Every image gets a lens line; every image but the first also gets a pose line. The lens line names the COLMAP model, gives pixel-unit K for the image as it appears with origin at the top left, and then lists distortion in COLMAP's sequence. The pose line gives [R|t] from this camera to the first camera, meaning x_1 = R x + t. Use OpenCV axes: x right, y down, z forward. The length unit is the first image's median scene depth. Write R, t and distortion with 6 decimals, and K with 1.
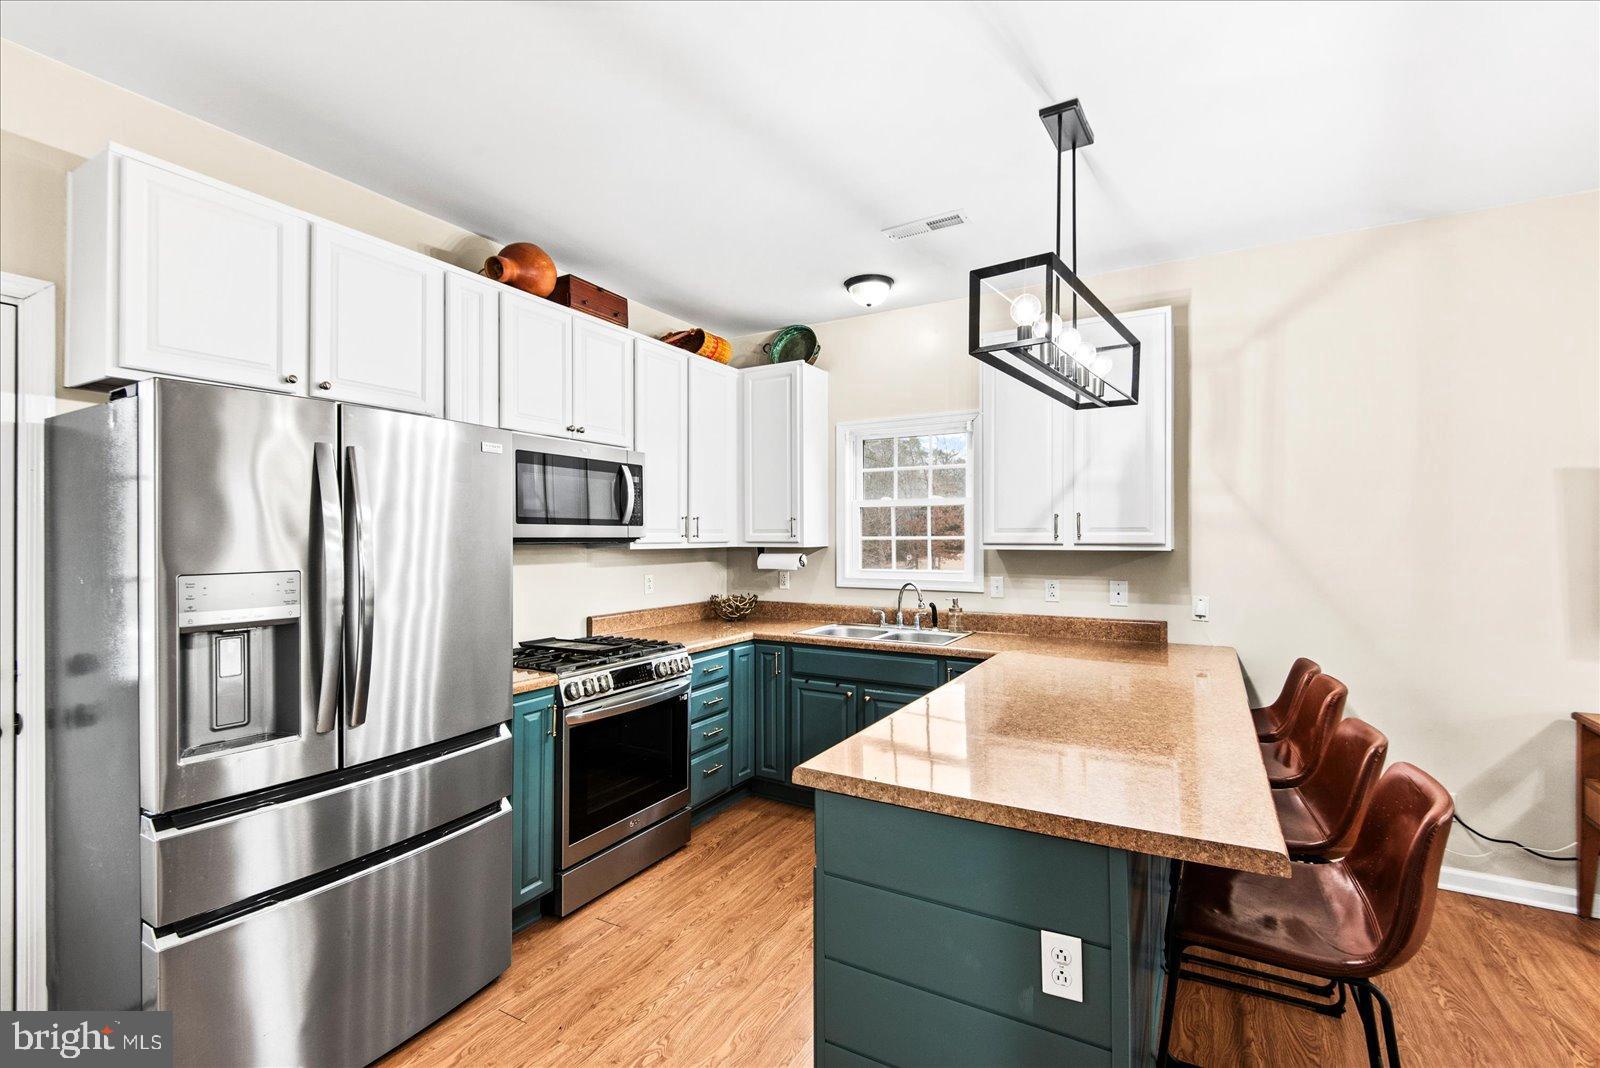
lens RADIAL K [[703.4, 0, 800.2], [0, 703.4, 537.8], [0, 0, 1]] dist [0.023536, -0.017512]
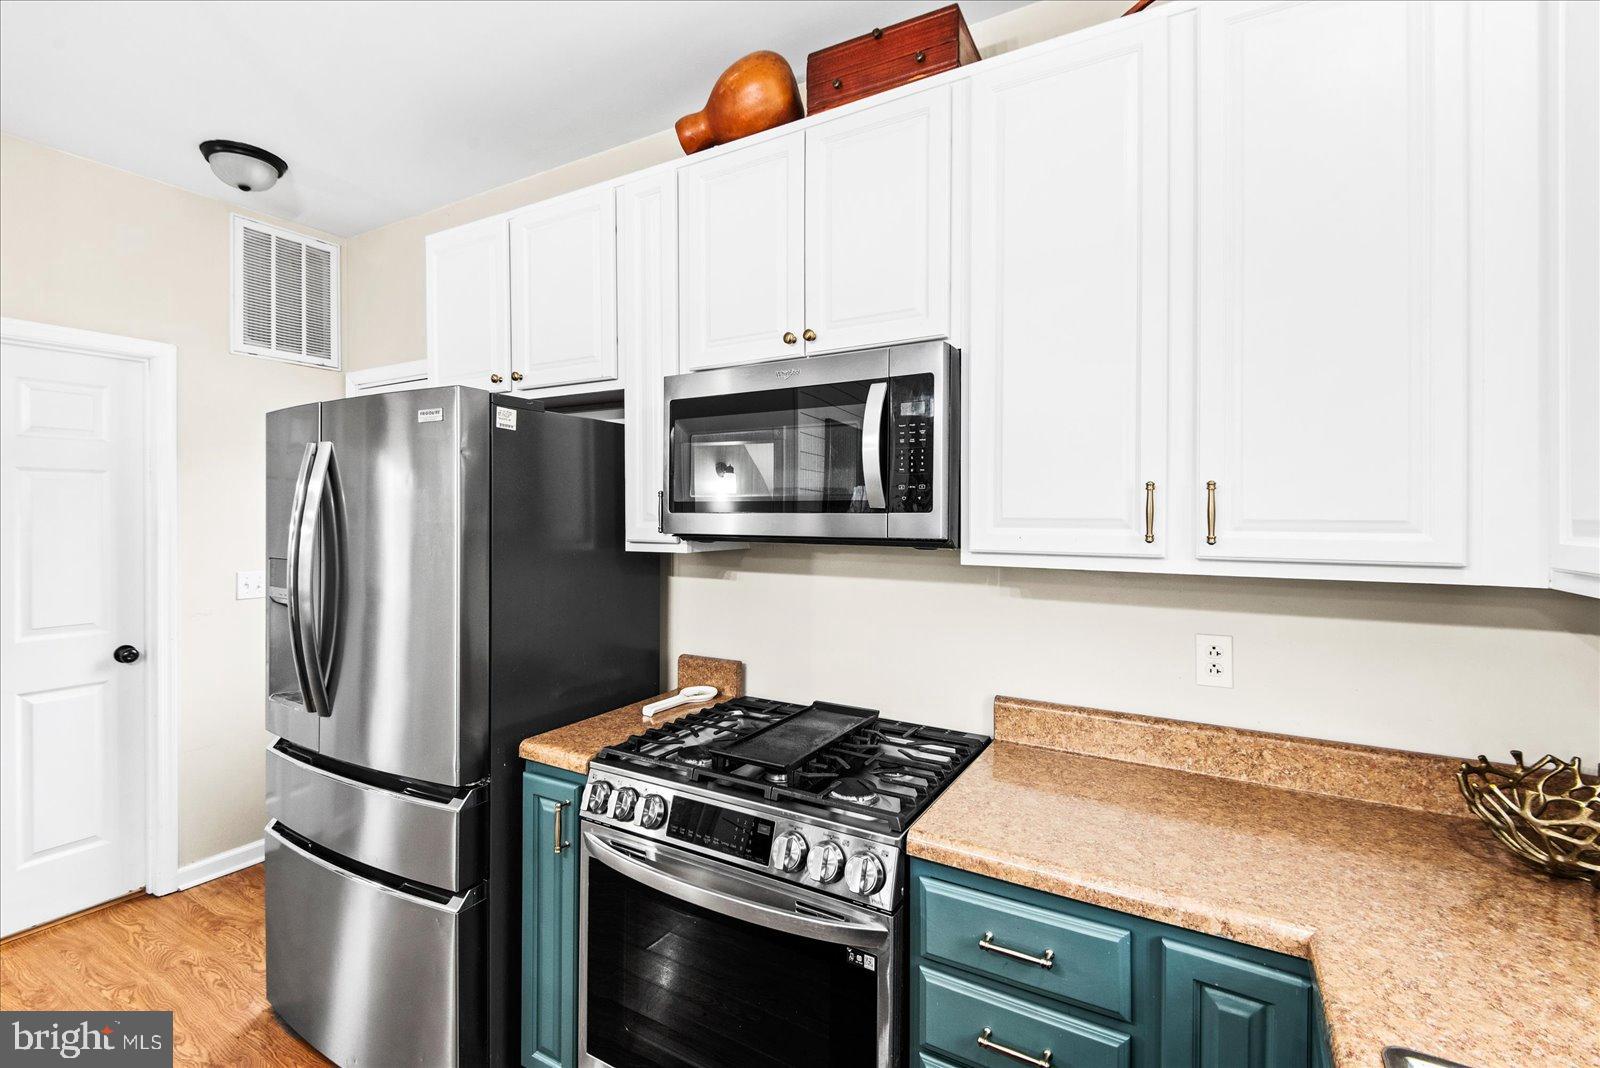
lens RADIAL K [[703.4, 0, 800.2], [0, 703.4, 537.8], [0, 0, 1]] dist [0.023536, -0.017512]
pose [[-0.008898, 0.010407, -0.999906, 0.181120], [-0.003098, 0.999941, 0.010435, -0.004689], [0.999956, 0.003191, -0.008865, 0.822851]]
